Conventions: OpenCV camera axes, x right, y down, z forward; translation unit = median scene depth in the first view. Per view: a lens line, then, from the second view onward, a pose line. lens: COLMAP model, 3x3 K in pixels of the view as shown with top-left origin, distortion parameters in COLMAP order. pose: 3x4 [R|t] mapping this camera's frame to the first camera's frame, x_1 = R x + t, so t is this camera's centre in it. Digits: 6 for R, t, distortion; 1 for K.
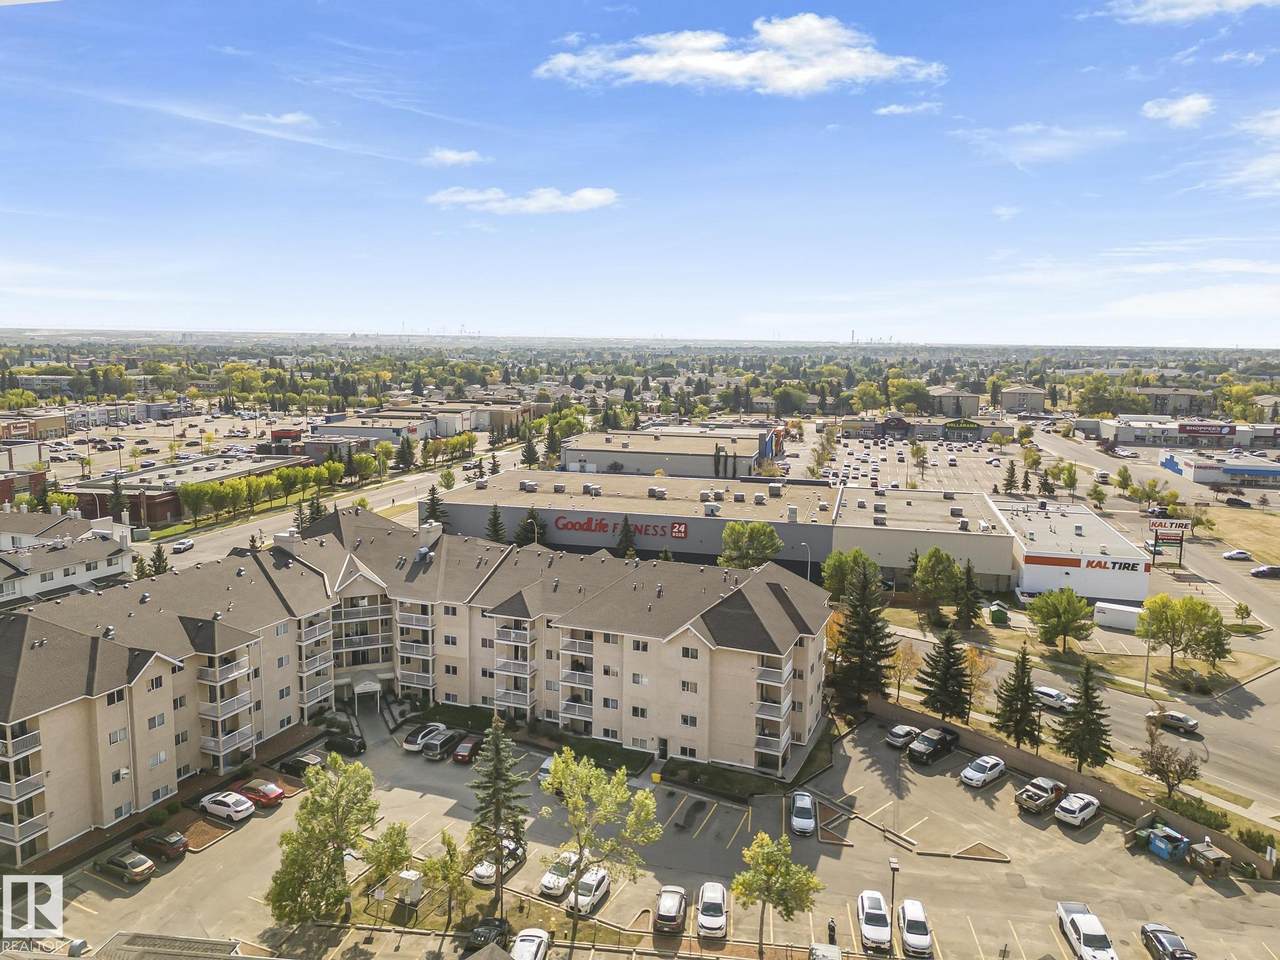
lens RADIAL K [[939.0, 0, 637.7], [0, 939.0, 472.7], [0, 0, 1]] dist [0.050962, -0.035702]
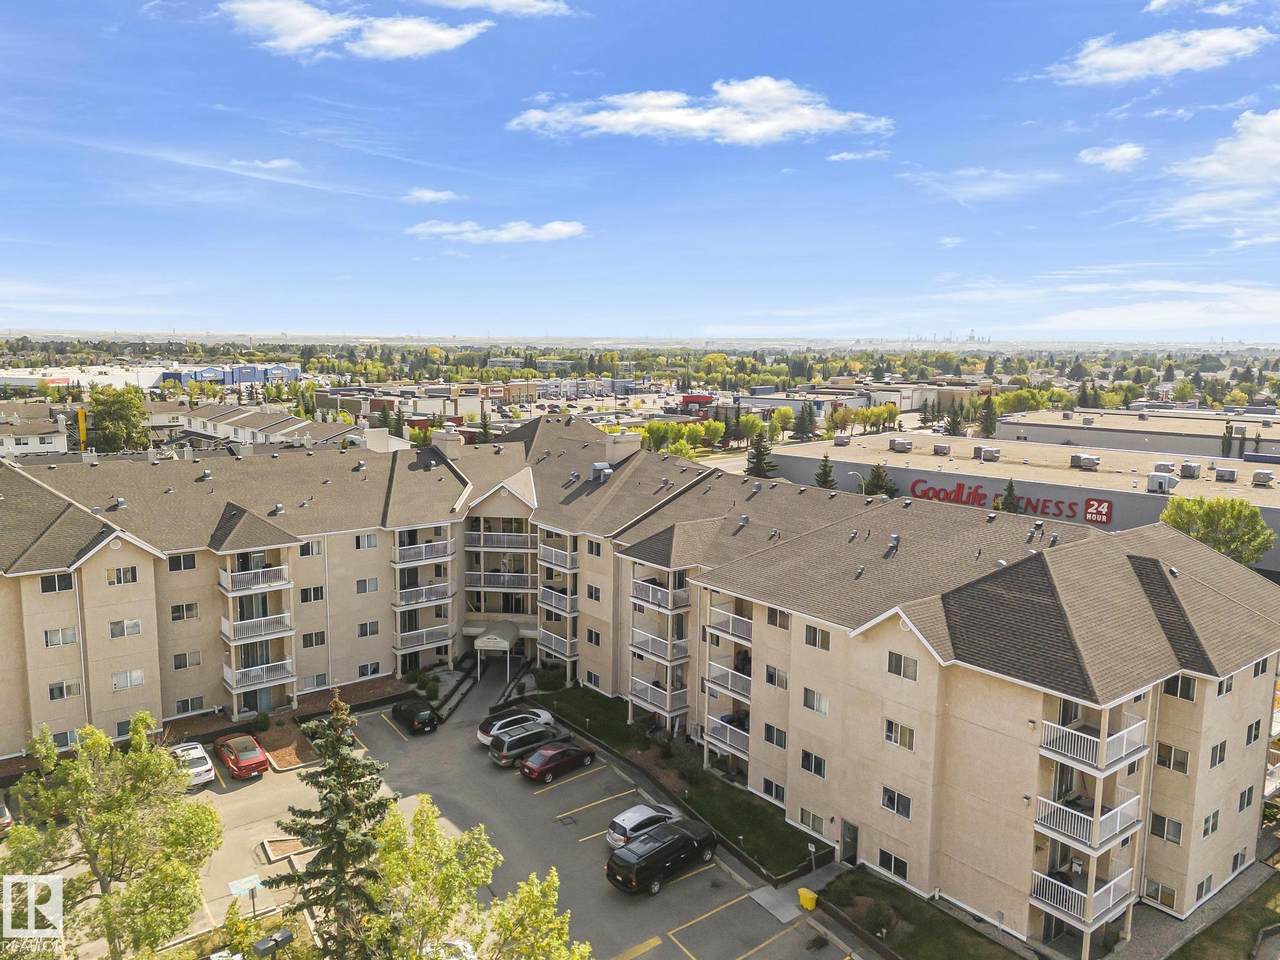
lens RADIAL K [[939.0, 0, 634.5], [0, 939.0, 488.6], [0, 0, 1]] dist [0.050962, -0.035702]
pose [[0.866708, 0.075803, -0.493022, 0.161709], [-0.071526, 0.997058, 0.027560, 0.092325], [0.493661, 0.011377, 0.869580, 0.481967]]
